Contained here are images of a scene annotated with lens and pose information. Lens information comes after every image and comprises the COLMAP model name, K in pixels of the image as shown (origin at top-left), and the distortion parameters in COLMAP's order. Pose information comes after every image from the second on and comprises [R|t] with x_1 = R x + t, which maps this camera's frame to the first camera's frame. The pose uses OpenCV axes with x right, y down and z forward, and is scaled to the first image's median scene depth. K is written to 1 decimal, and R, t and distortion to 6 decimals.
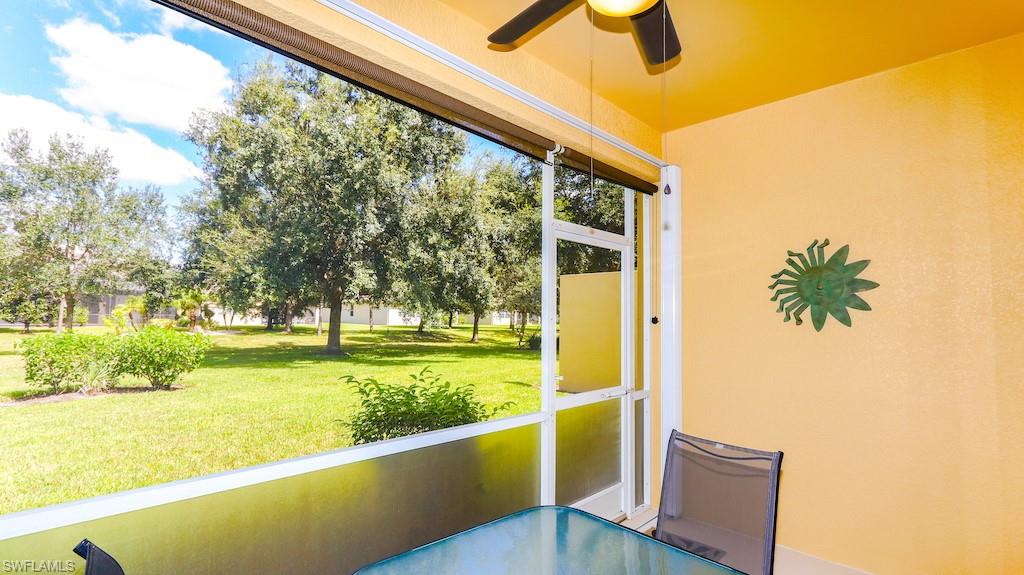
lens RADIAL K [[474.6, 0, 516.9], [0, 474.6, 288.5], [0, 0, 1]] dist [-0.000599, -0.000360]
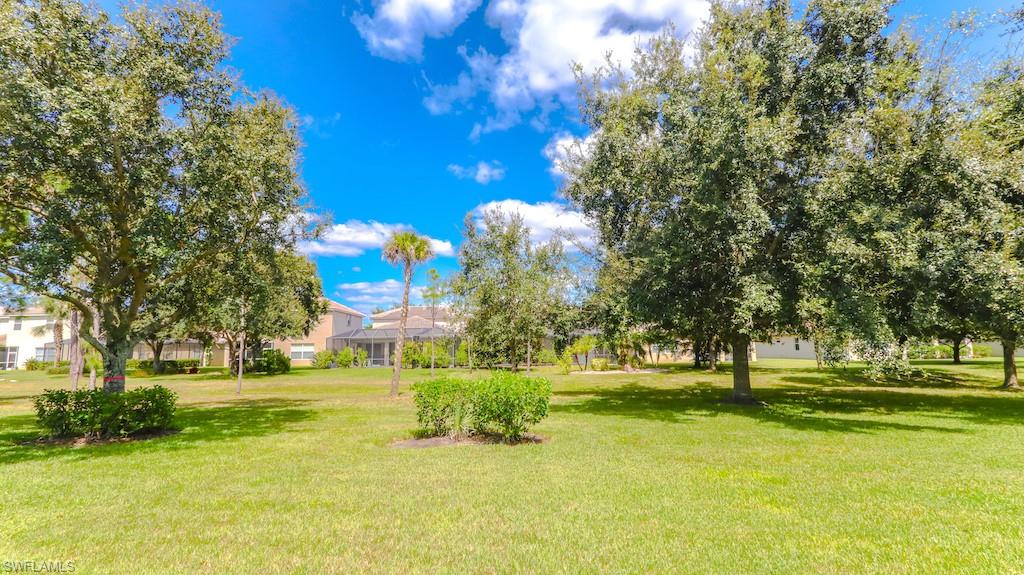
lens RADIAL K [[465.5, 0, 513.8], [0, 465.5, 285.4], [0, 0, 1]] dist [-0.001134, -0.000428]
pose [[0.617610, -0.138176, -0.774252, -0.010503], [0.073814, 0.990284, -0.117850, 0.014375], [0.783013, 0.015635, 0.621808, 0.280420]]
